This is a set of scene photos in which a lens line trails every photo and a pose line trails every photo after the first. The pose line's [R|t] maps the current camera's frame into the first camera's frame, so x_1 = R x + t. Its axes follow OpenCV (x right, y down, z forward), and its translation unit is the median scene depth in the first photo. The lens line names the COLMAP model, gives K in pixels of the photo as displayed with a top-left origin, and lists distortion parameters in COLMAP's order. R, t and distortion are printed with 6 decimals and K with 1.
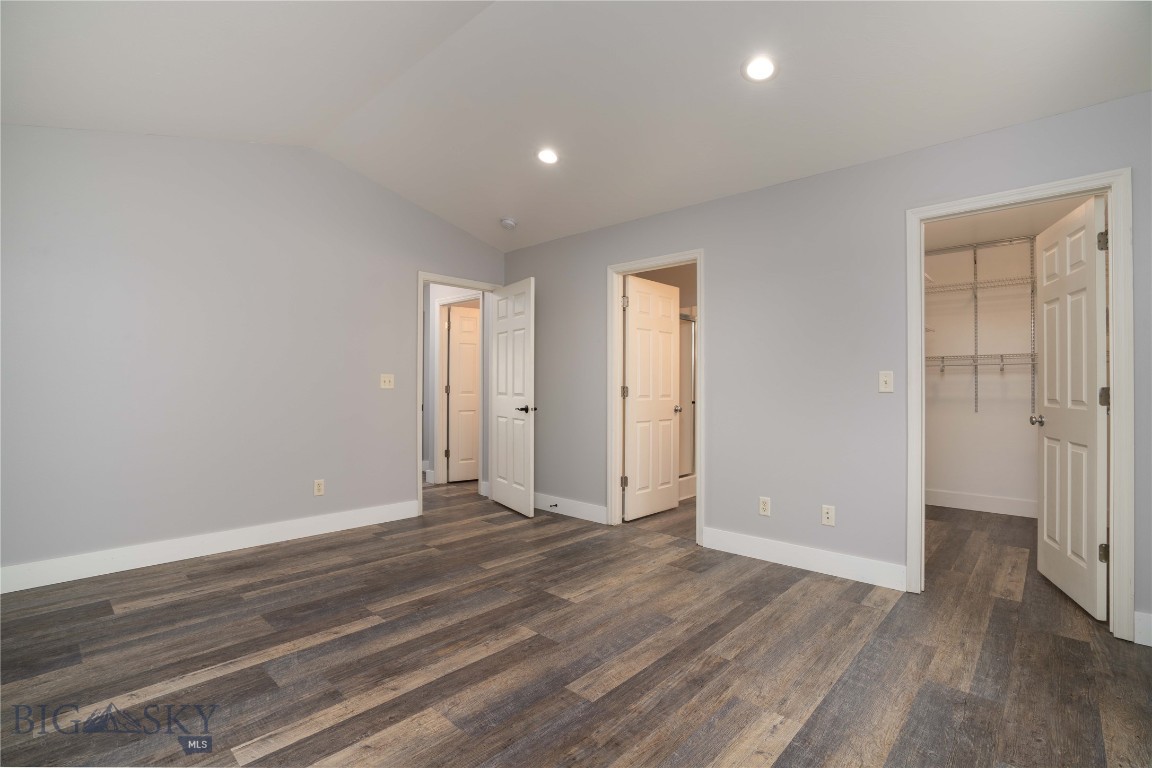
lens RADIAL K [[553.8, 0, 576.1], [0, 553.8, 386.0], [0, 0, 1]] dist [-0.033679, 0.000425]
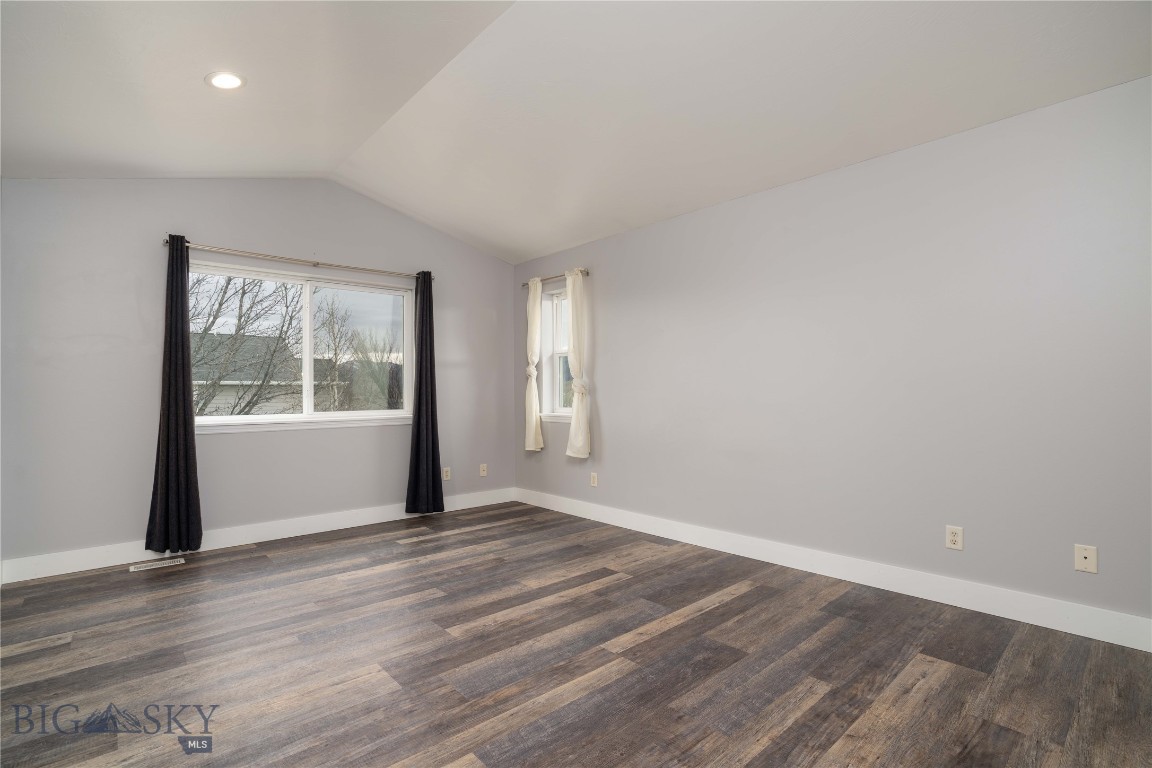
lens RADIAL K [[553.8, 0, 576.4], [0, 553.8, 388.1], [0, 0, 1]] dist [-0.033679, 0.000425]
pose [[-0.996504, 0.004688, 0.083410, -0.403049], [0.004079, 0.999964, -0.007466, 0.004372], [-0.083442, -0.007100, -0.996487, 2.003580]]
